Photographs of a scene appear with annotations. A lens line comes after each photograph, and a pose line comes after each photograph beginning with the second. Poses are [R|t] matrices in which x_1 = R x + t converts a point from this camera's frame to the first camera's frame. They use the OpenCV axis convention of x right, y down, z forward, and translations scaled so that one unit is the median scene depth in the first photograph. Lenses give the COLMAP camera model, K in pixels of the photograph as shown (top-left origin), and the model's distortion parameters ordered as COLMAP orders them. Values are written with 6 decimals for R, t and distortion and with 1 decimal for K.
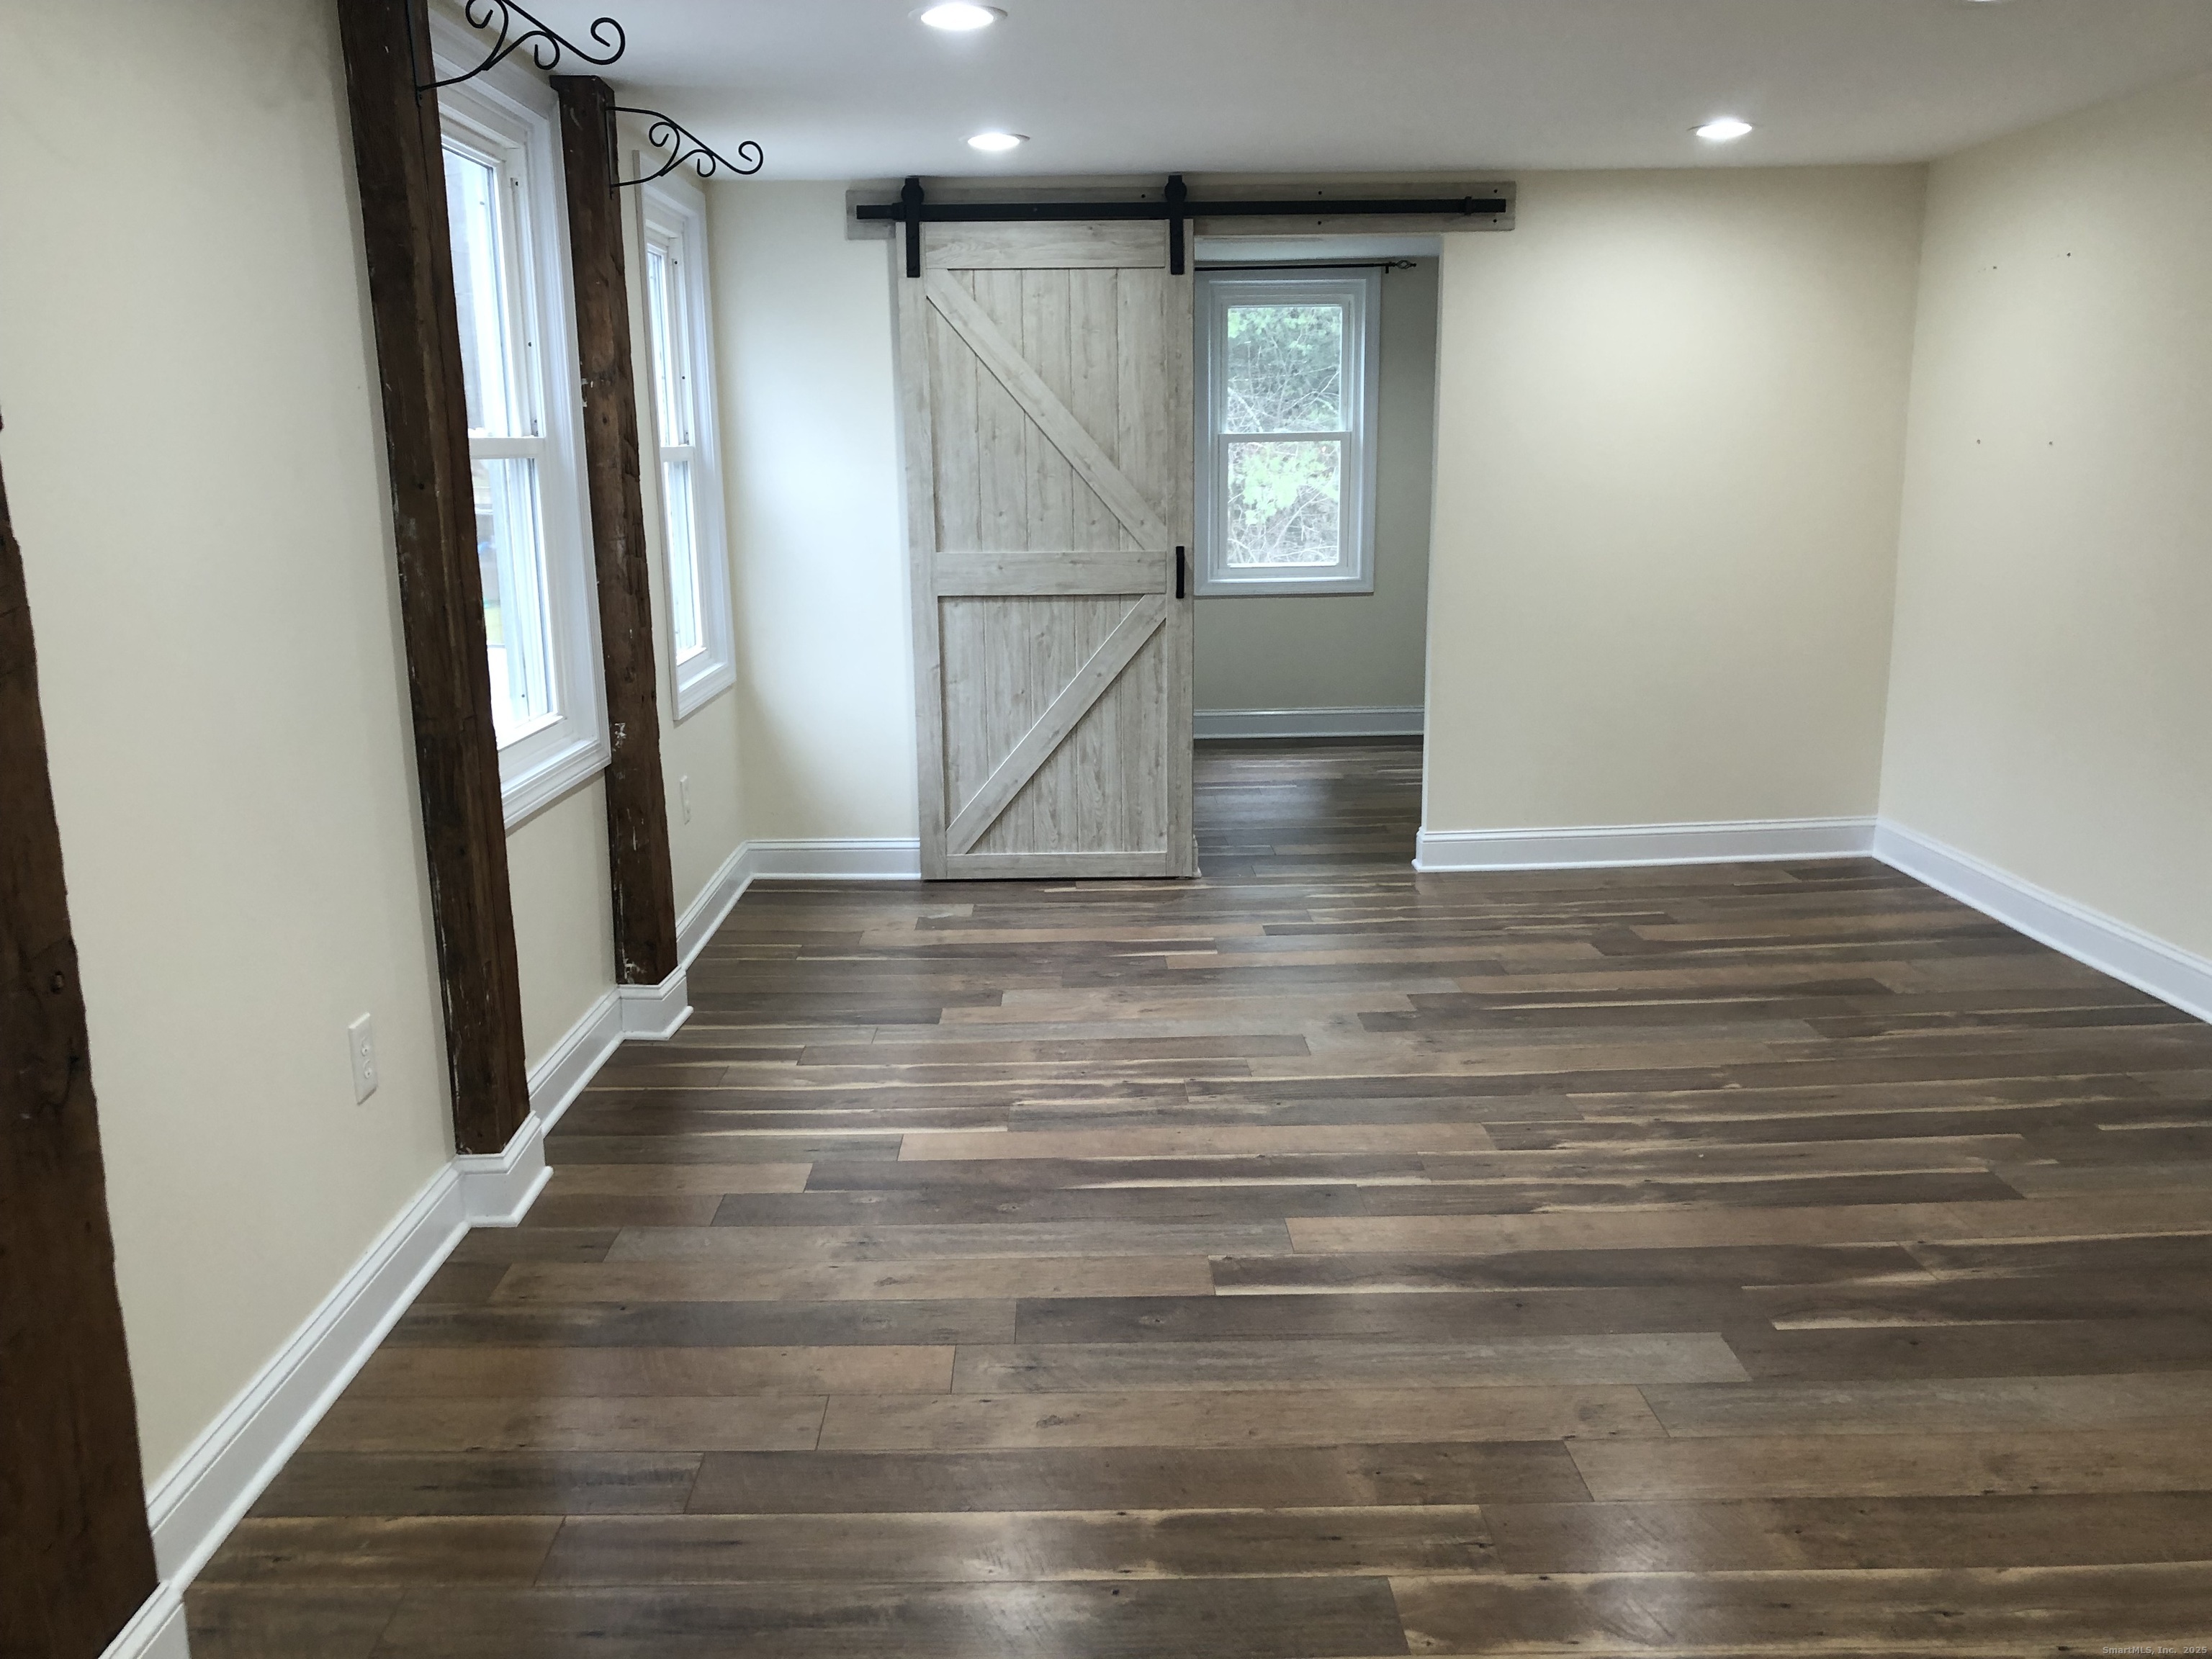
lens RADIAL K [[1824.5, 0, 1094.8], [0, 1824.5, 810.4], [0, 0, 1]] dist [0.050985, -0.068570]
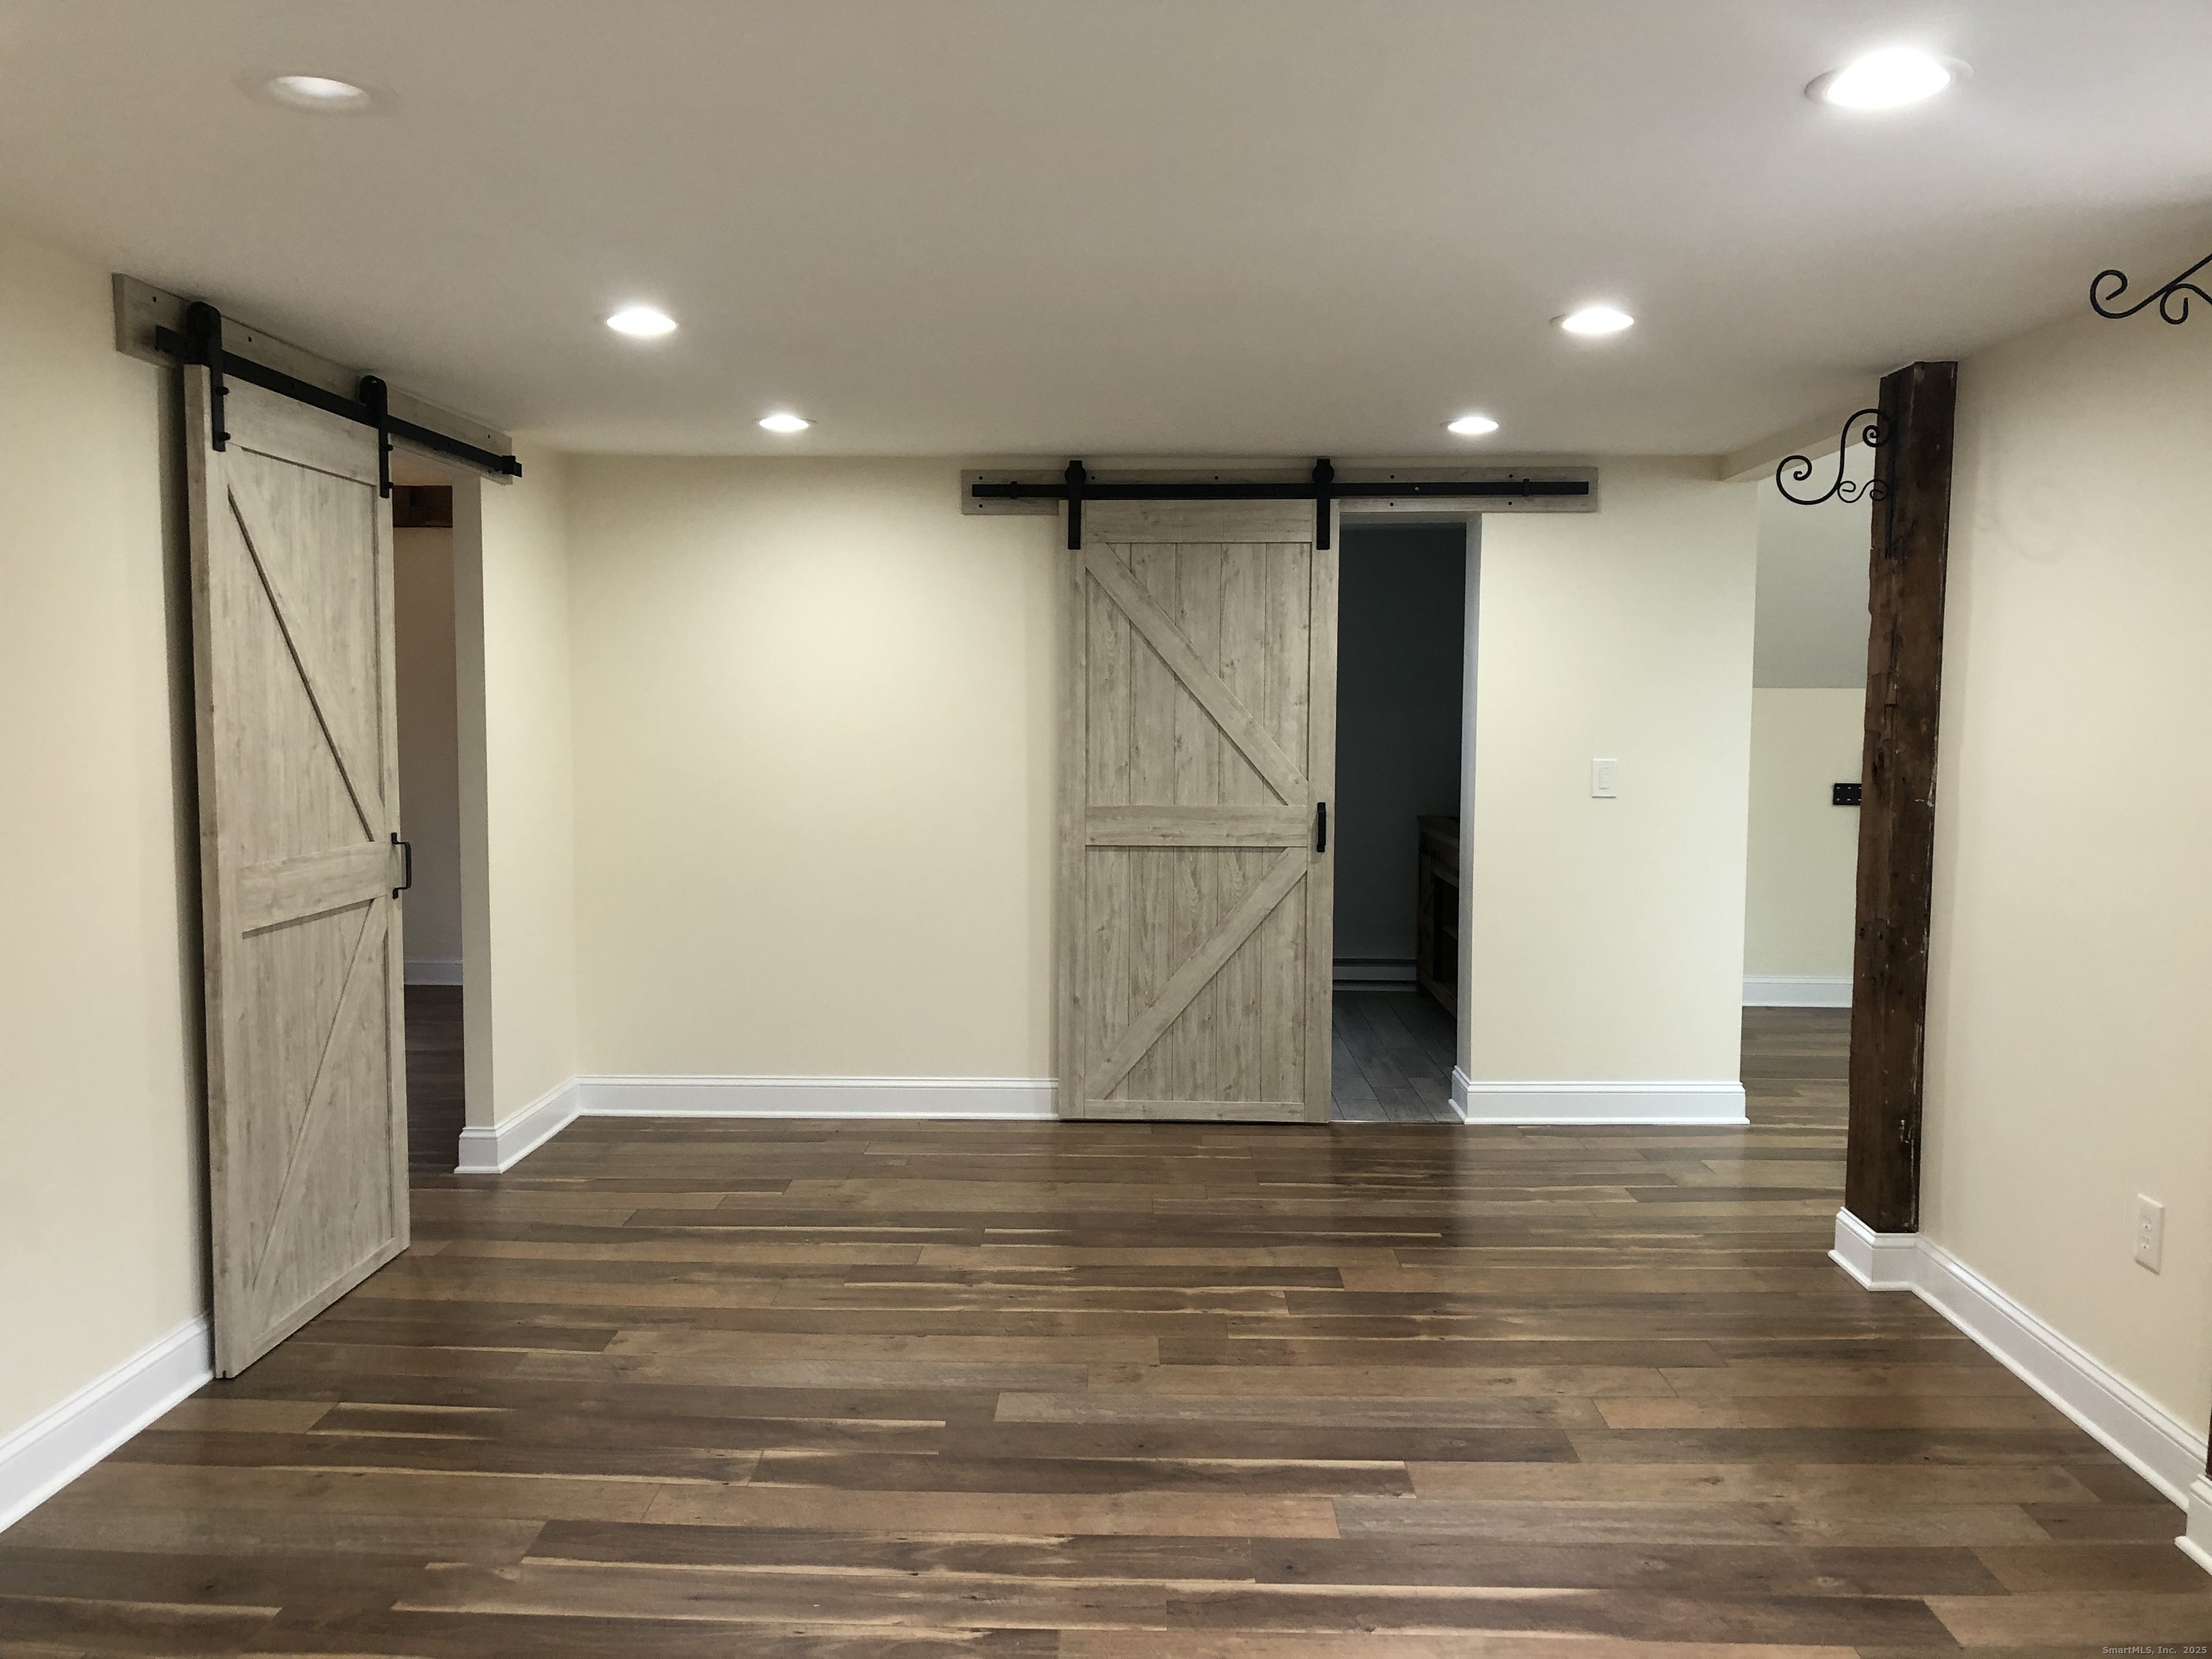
lens RADIAL K [[1824.5, 0, 1118.3], [0, 1824.5, 837.7], [0, 0, 1]] dist [0.050985, -0.068570]
pose [[-0.999569, 0.007575, 0.028352, 0.204915], [0.015017, 0.962068, 0.272395, -0.409860], [-0.025213, 0.272703, -0.961768, 1.968559]]
